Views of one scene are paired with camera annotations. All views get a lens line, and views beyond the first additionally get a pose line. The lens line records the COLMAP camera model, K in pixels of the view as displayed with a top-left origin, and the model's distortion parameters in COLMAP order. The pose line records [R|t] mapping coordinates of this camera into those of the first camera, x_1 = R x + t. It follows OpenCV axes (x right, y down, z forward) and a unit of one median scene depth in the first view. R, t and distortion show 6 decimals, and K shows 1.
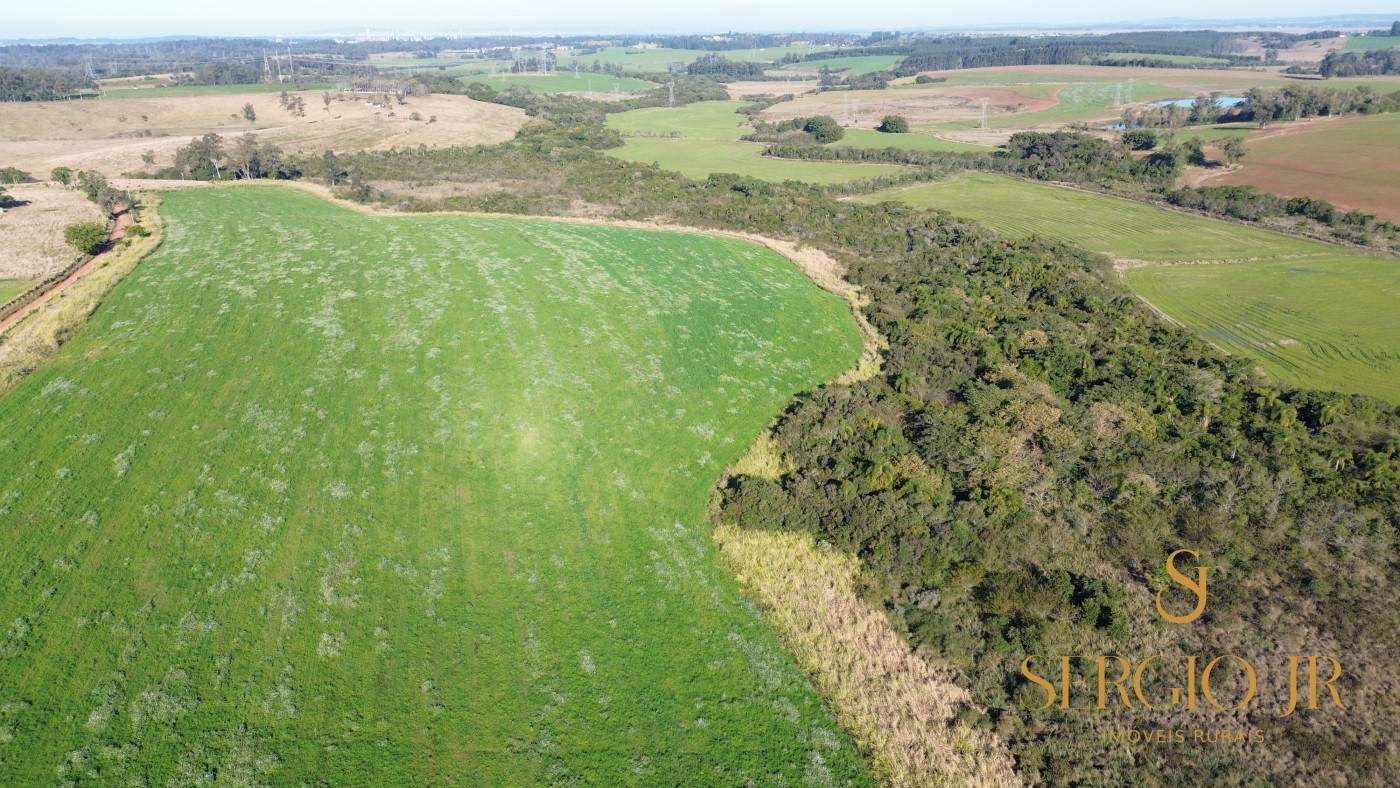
lens RADIAL K [[983.9, 0, 702.6], [0, 983.9, 396.9], [0, 0, 1]] dist [0.087270, -0.093777]
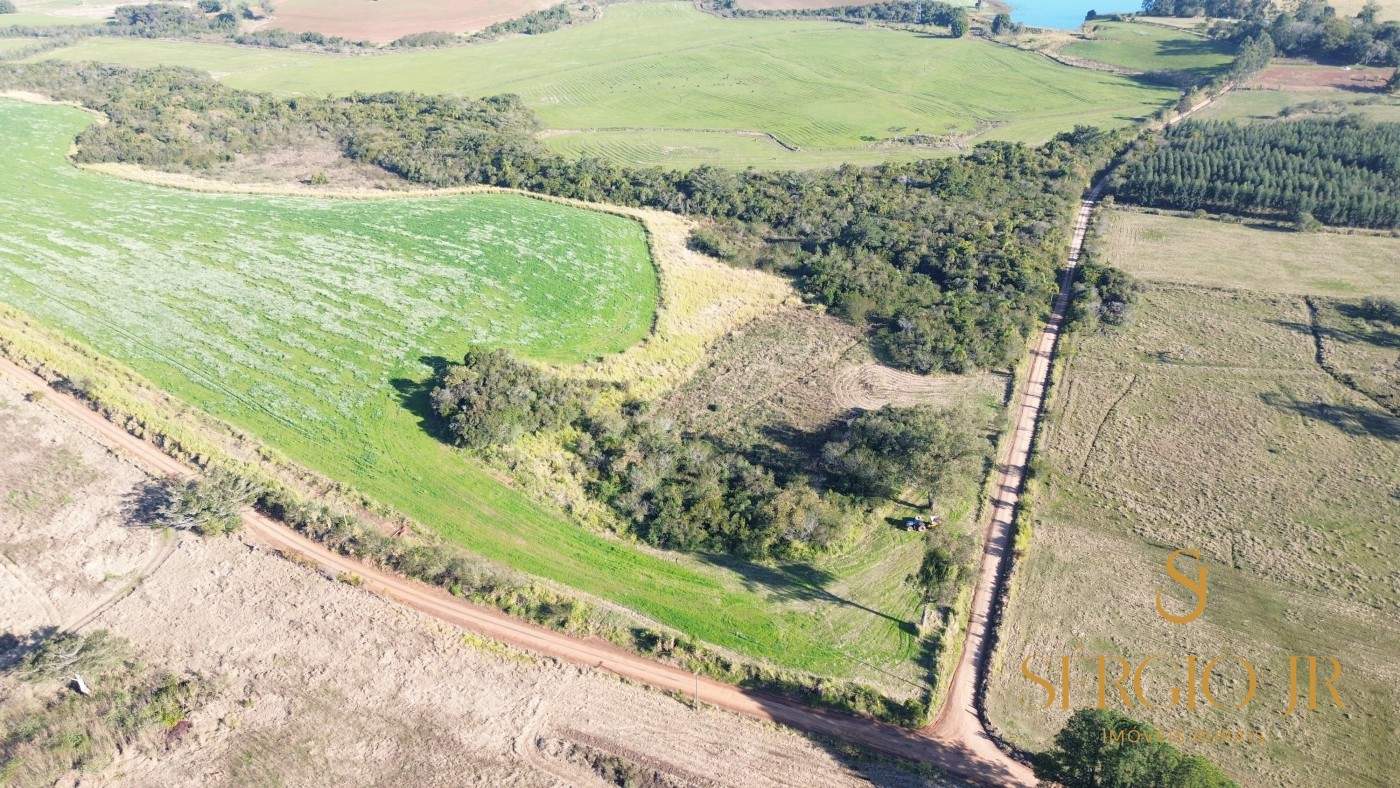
lens RADIAL K [[987.8, 0, 703.5], [0, 987.8, 389.9], [0, 0, 1]] dist [0.080712, -0.082963]
pose [[0.686873, -0.330622, 0.647221, -0.293389], [0.256164, 0.943519, 0.210123, 0.212627], [-0.680137, 0.021467, 0.732771, -0.794383]]
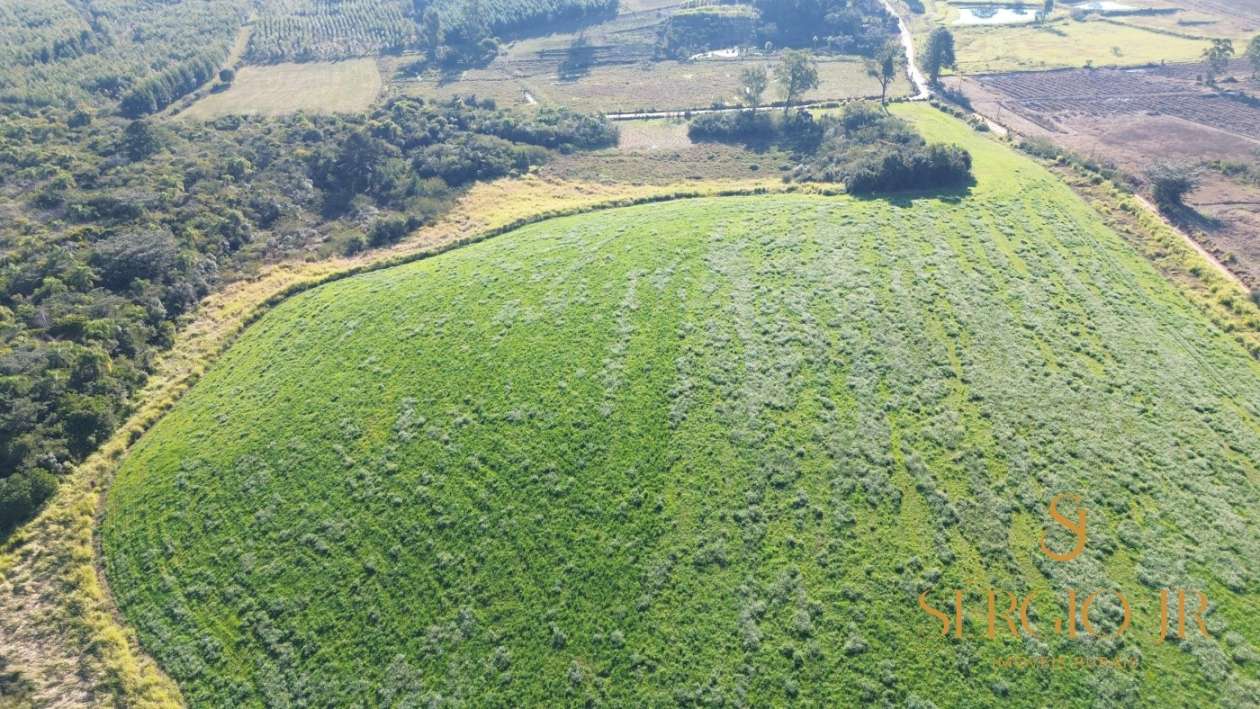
lens RADIAL K [[889.0, 0, 633.1], [0, 889.0, 350.8], [0, 0, 1]] dist [0.080712, -0.082963]
pose [[-0.965088, -0.106996, 0.239074, -0.010889], [0.113642, 0.651322, 0.750244, -0.067845], [-0.235987, 0.751220, -0.616424, 0.136274]]
